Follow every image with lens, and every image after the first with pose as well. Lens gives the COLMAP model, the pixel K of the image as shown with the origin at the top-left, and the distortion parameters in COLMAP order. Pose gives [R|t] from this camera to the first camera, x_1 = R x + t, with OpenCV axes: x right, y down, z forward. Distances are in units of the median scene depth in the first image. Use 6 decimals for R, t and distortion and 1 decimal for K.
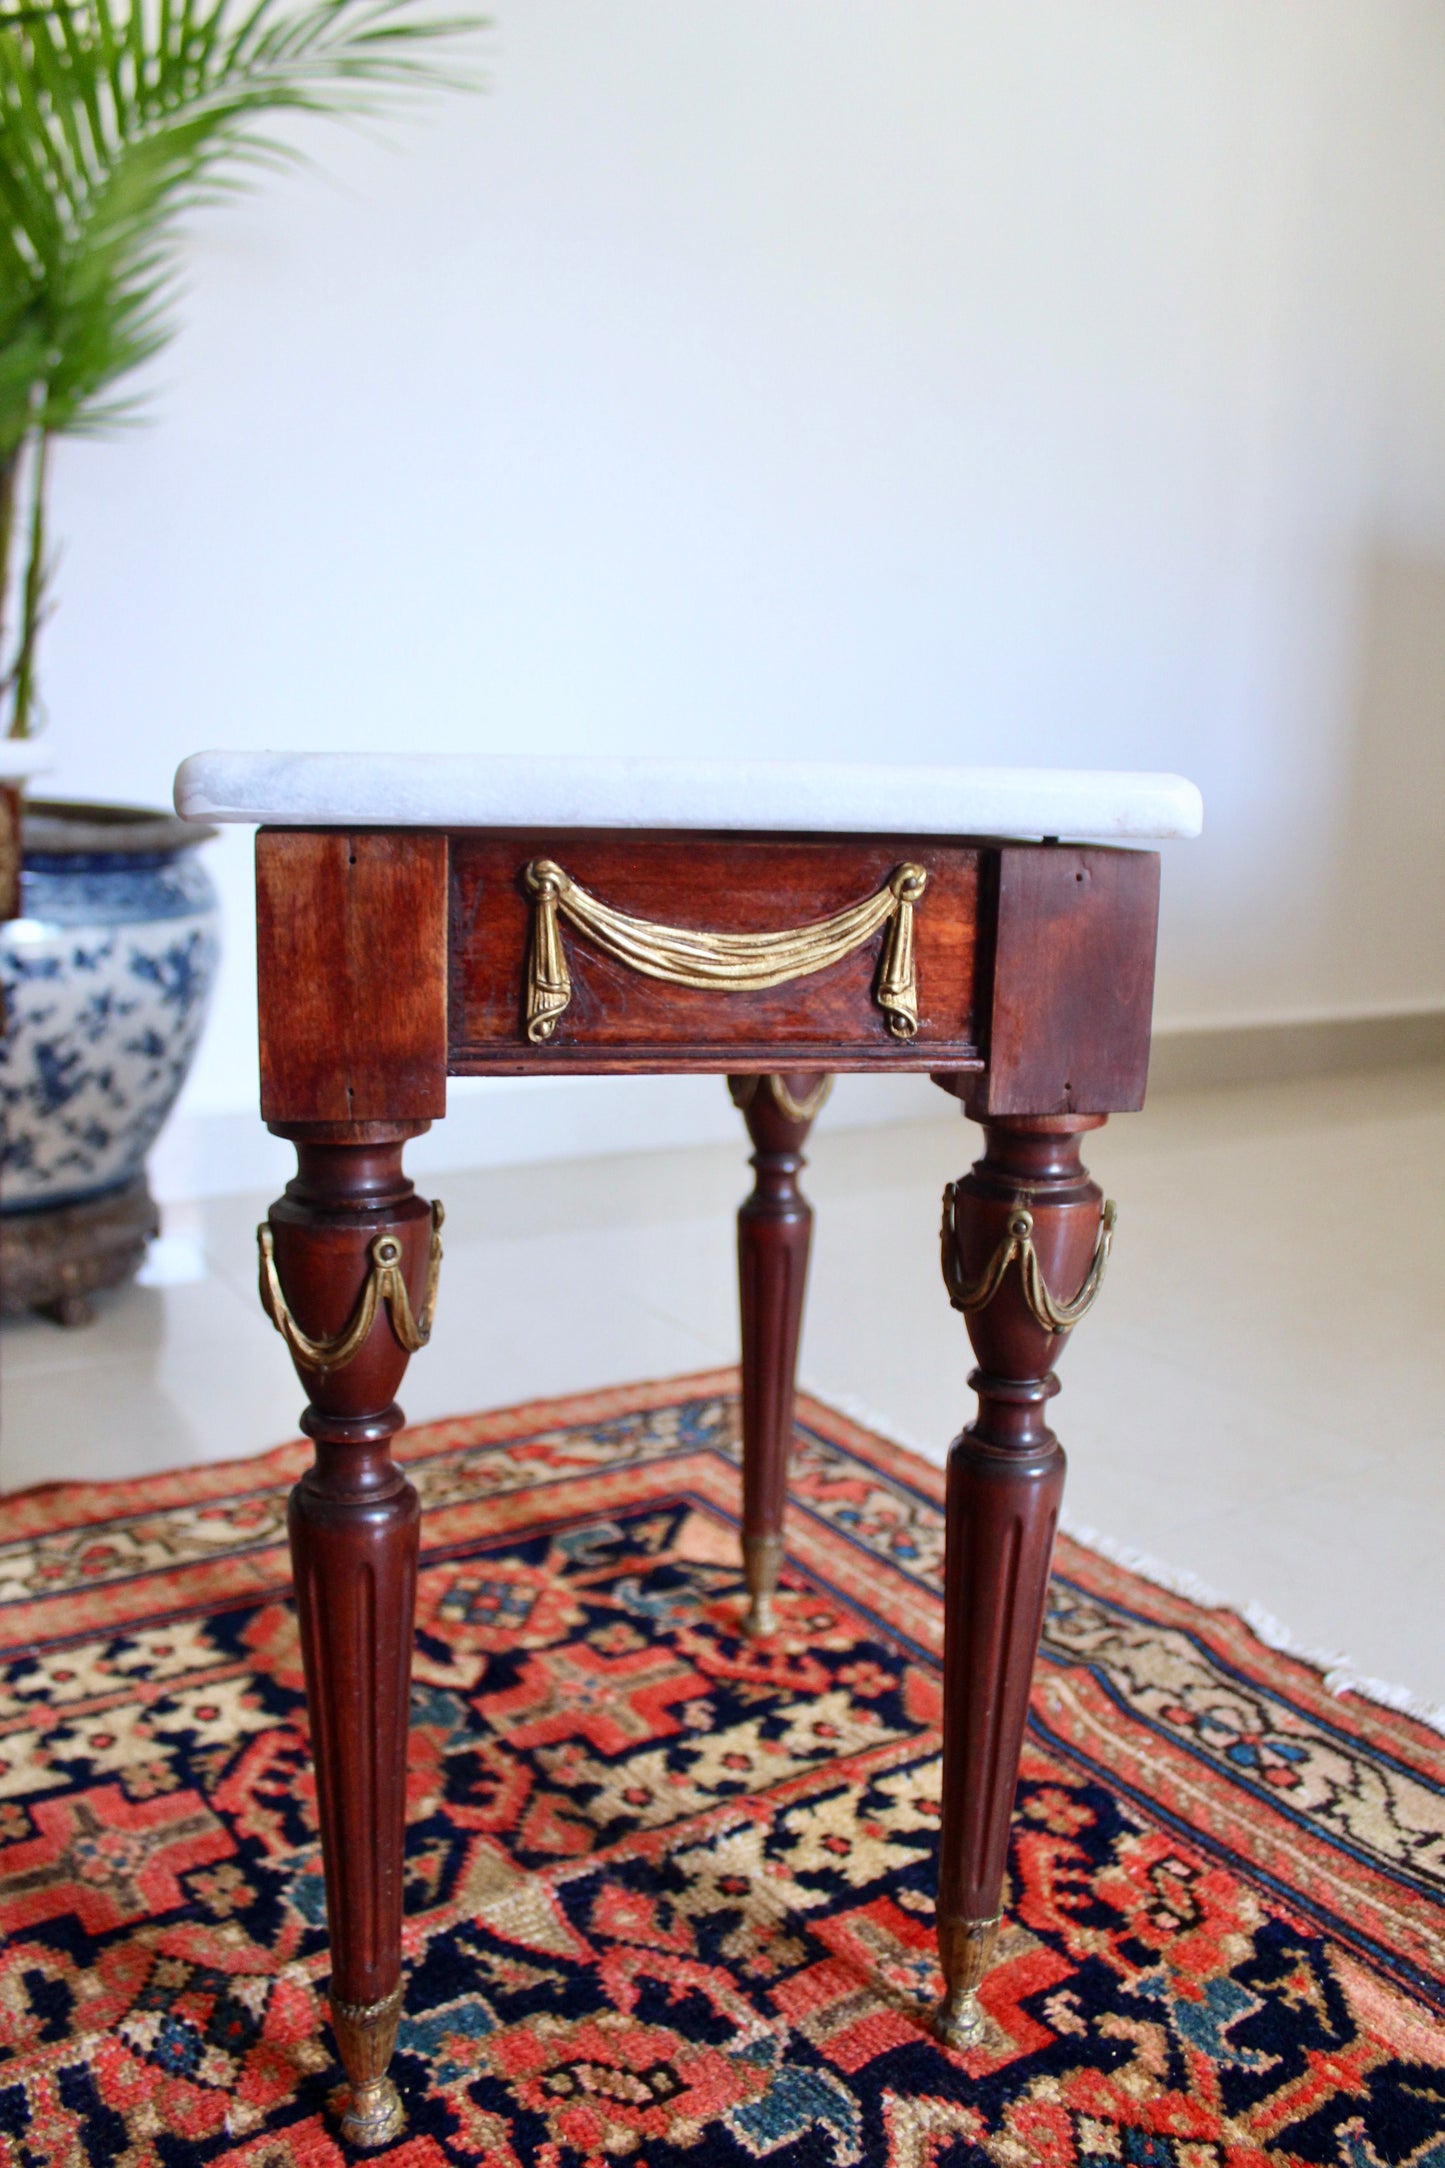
lens RADIAL K [[1759.7, 0, 743.5], [0, 1759.7, 1089.5], [0, 0, 1]] dist [-0.170846, 0.133490]
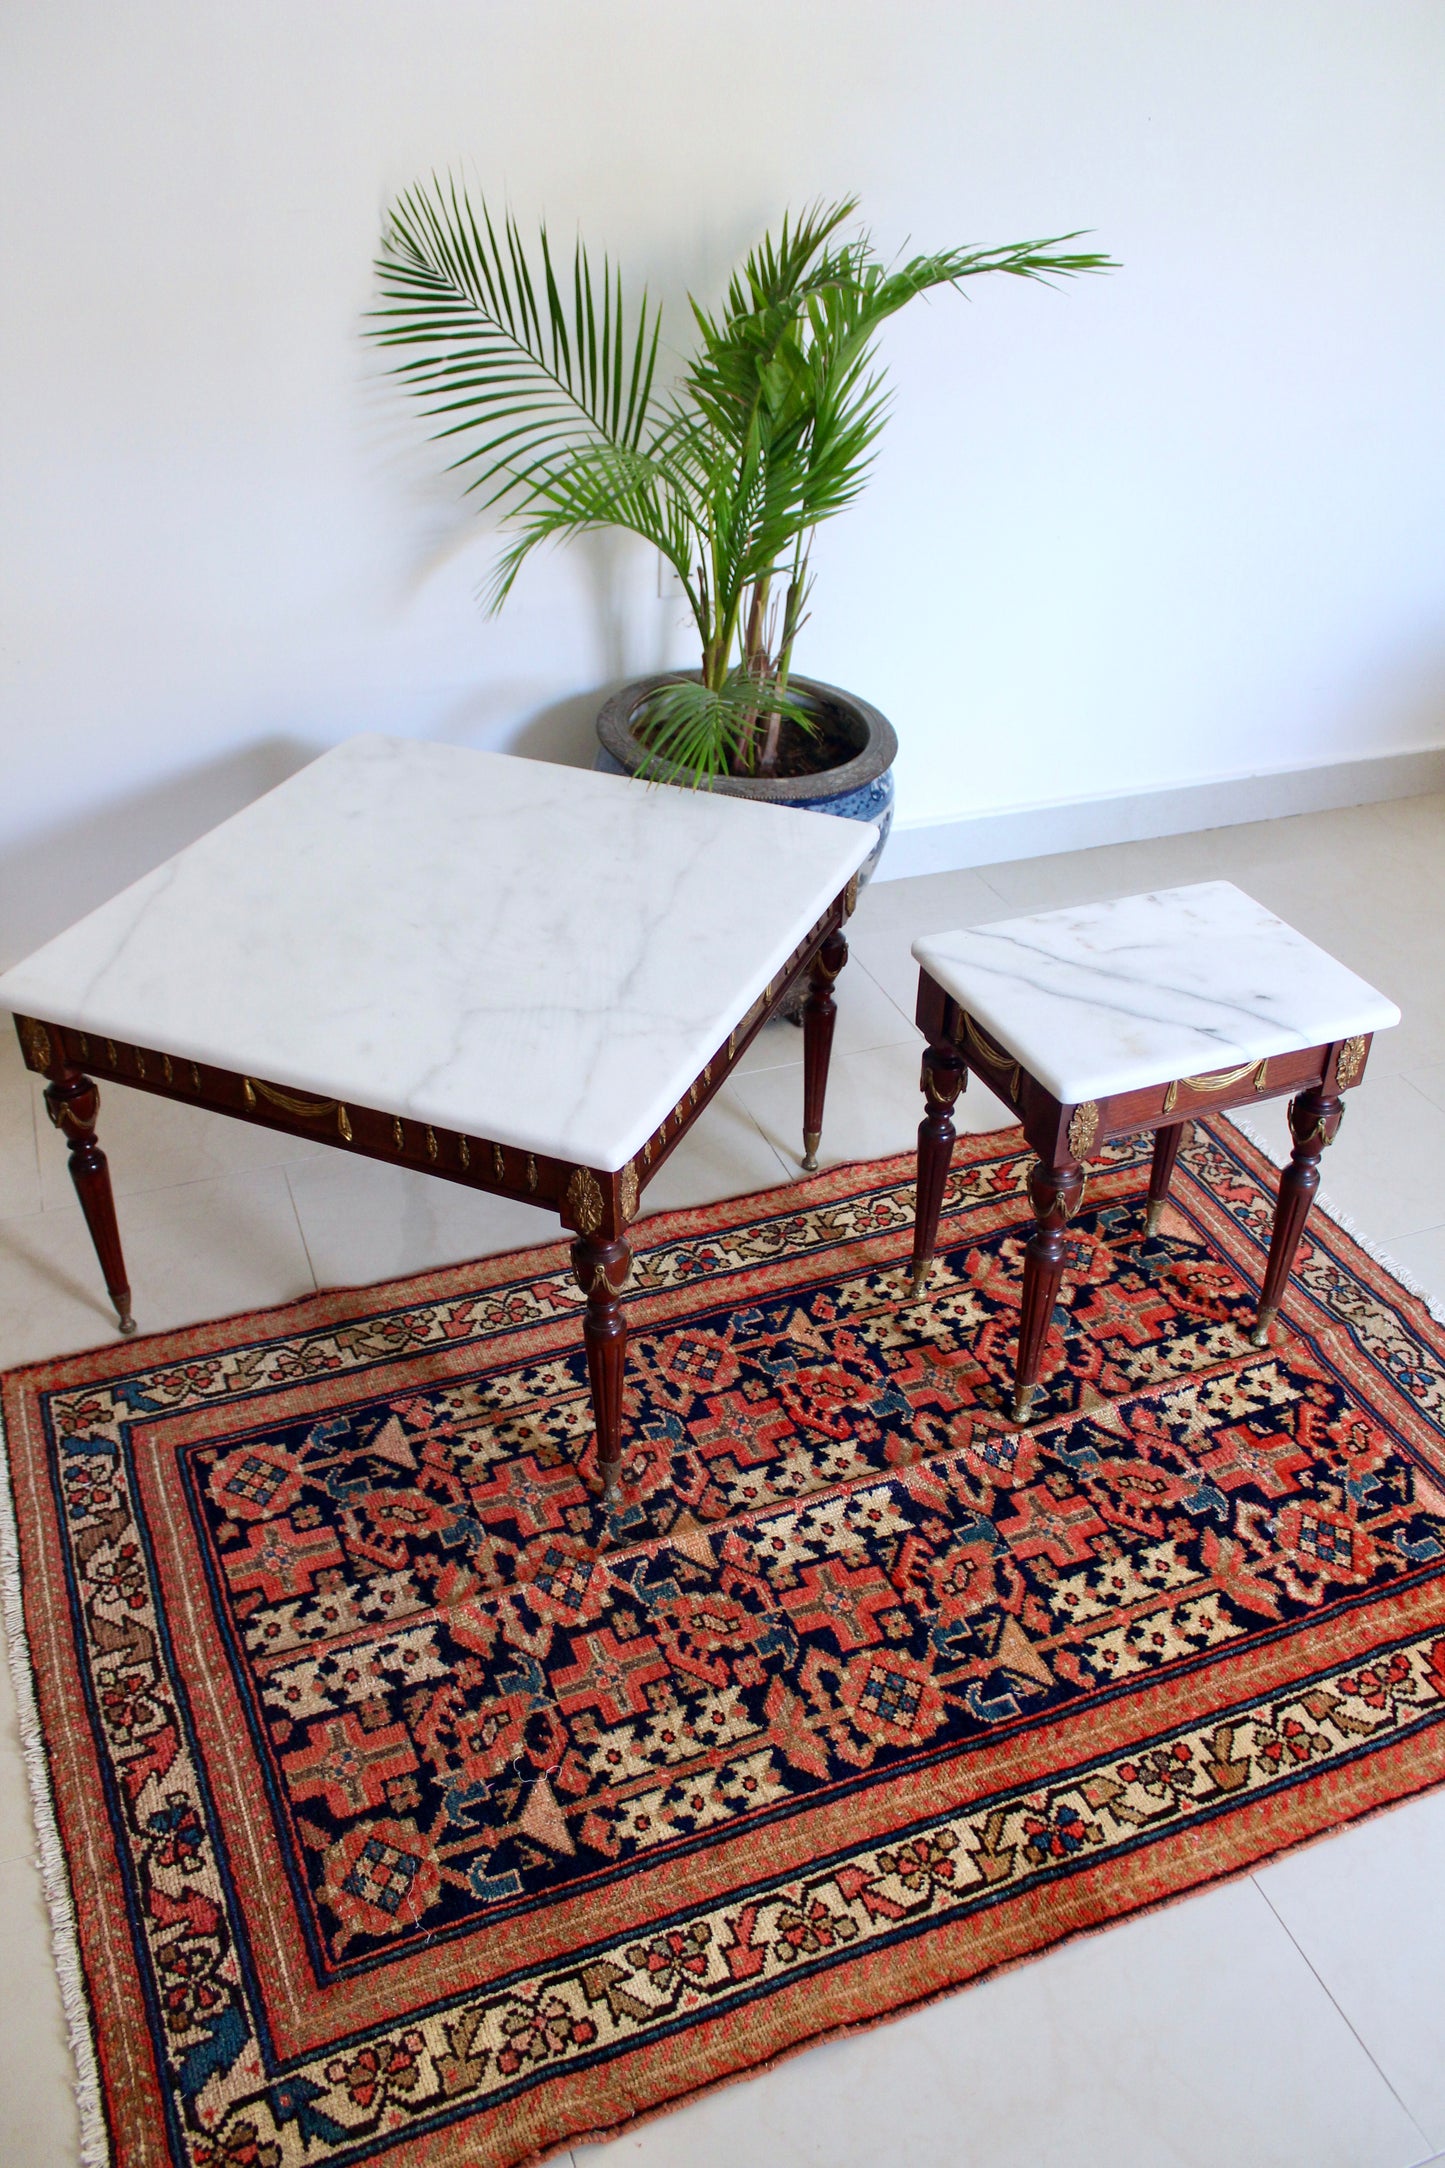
lens RADIAL K [[1889.0, 0, 738.1], [0, 1889.0, 1086.3], [0, 0, 1]] dist [-0.164798, 0.137261]
pose [[0.981184, 0.102442, -0.163655, -0.232078], [-0.029759, 0.917744, 0.396056, -0.968417], [0.190766, -0.383734, 0.903525, -1.327066]]
